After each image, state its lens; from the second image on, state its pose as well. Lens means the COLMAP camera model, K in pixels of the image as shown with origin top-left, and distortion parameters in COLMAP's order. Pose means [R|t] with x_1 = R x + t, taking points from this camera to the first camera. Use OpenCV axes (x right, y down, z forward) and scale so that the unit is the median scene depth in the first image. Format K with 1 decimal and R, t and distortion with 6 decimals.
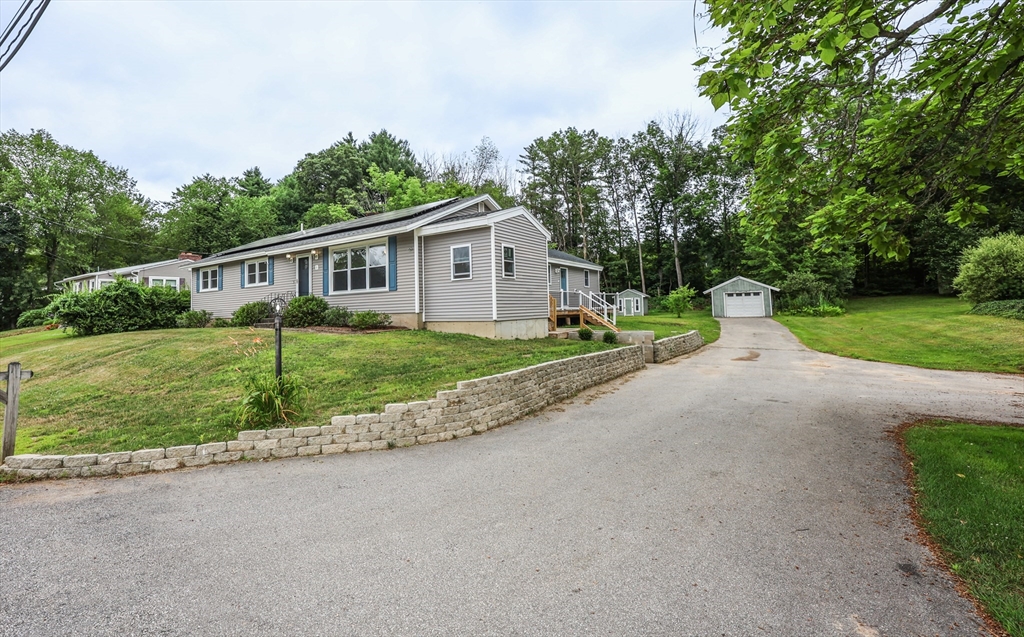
lens RADIAL K [[462.8, 0, 511.2], [0, 462.8, 276.4], [0, 0, 1]] dist [0.031991, 0.000093]
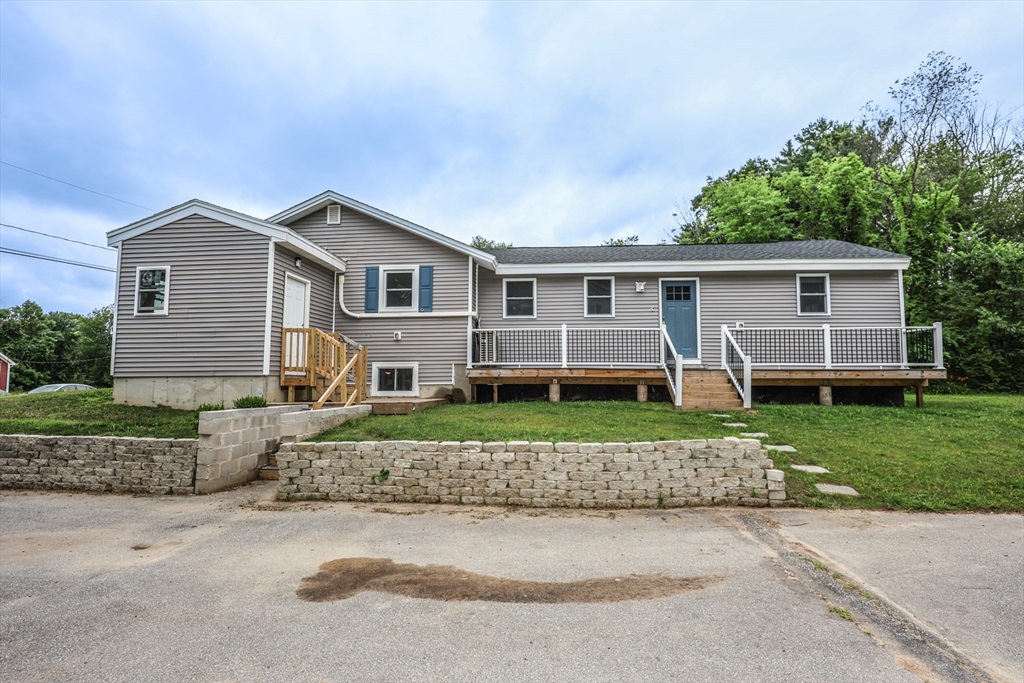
lens RADIAL K [[523.1, 0, 512.0], [0, 523.1, 341.5], [0, 0, 1]] dist [-0.032557, -0.000164]
pose [[0.467846, -0.054886, -0.882104, 0.410022], [0.053824, 0.997987, -0.033549, 0.043588], [0.882169, -0.031783, 0.469859, 0.502297]]
